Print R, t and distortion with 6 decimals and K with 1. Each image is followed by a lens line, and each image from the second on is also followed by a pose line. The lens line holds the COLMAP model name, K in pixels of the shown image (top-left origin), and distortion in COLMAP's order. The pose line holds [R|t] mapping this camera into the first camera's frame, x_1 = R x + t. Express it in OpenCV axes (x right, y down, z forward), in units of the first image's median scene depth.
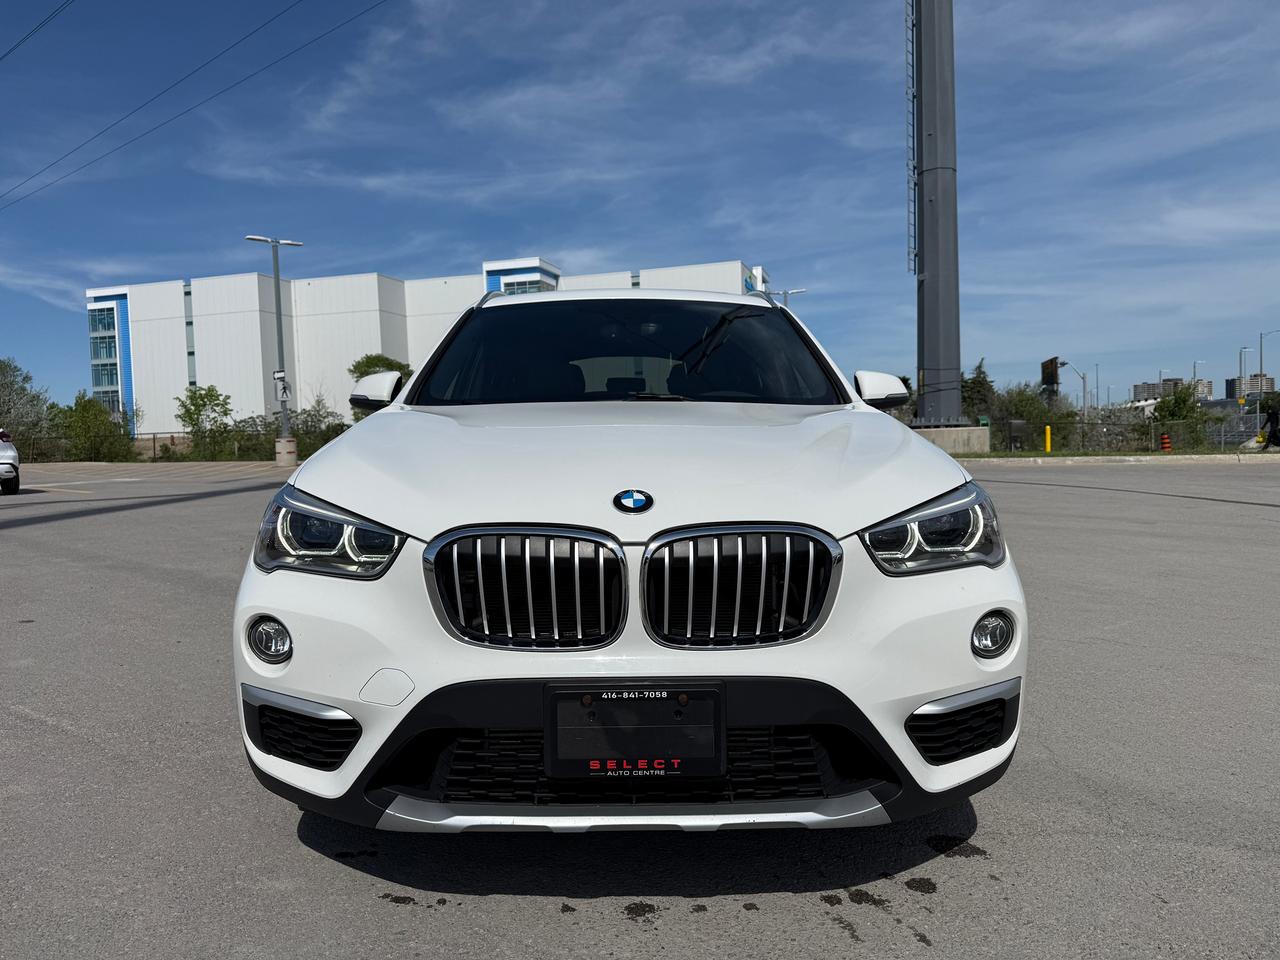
lens RADIAL K [[909.7, 0, 638.9], [0, 909.7, 474.2], [0, 0, 1]] dist [0.042419, -0.041683]
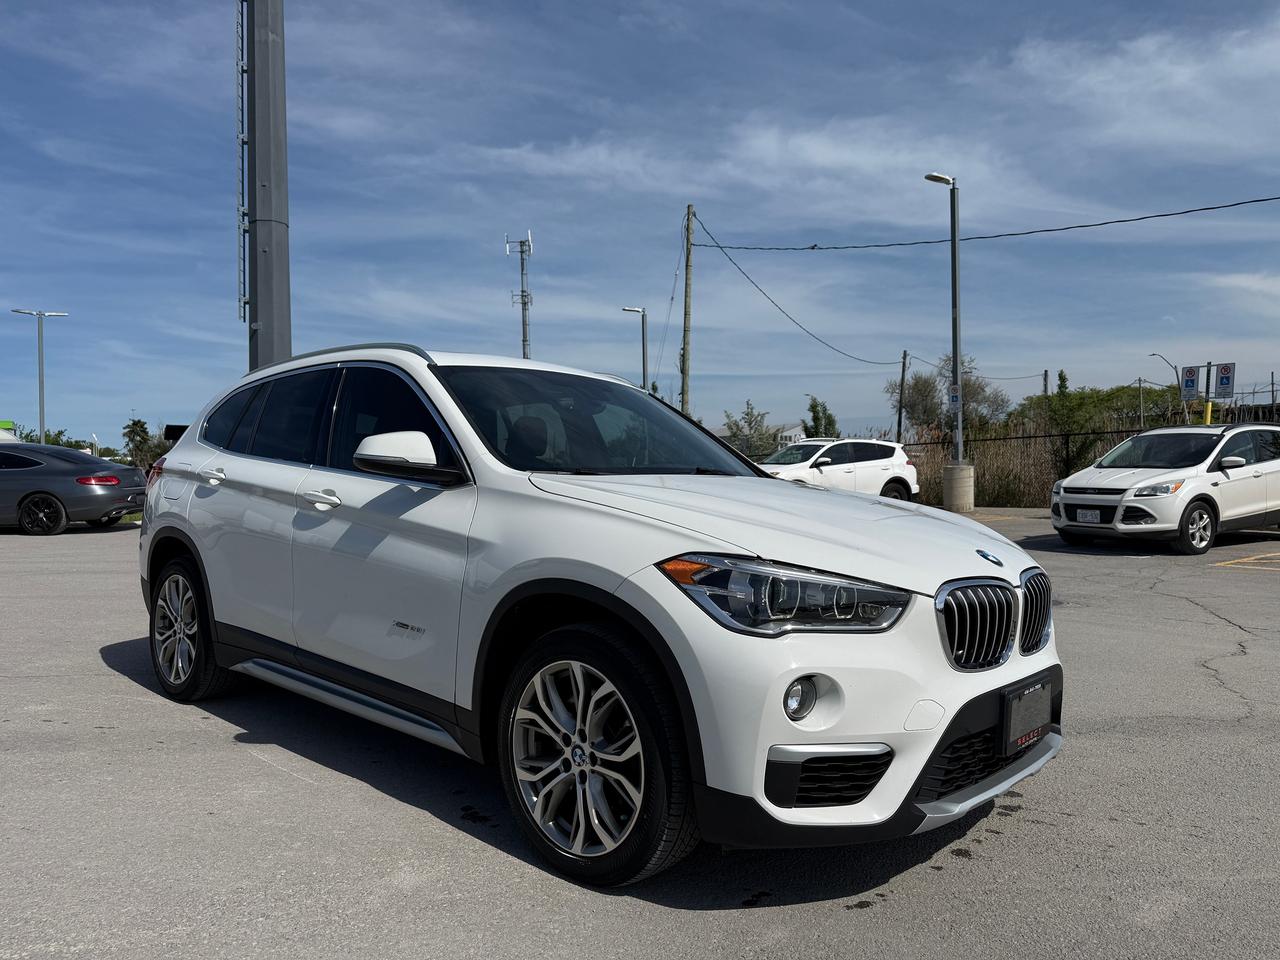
lens RADIAL K [[909.7, 0, 627.1], [0, 909.7, 484.8], [0, 0, 1]] dist [0.042419, -0.041683]
pose [[0.683054, 0.014732, 0.730219, -1.330920], [0.015642, 0.999272, -0.034792, -0.038282], [-0.730201, 0.035187, 0.682326, 0.397199]]
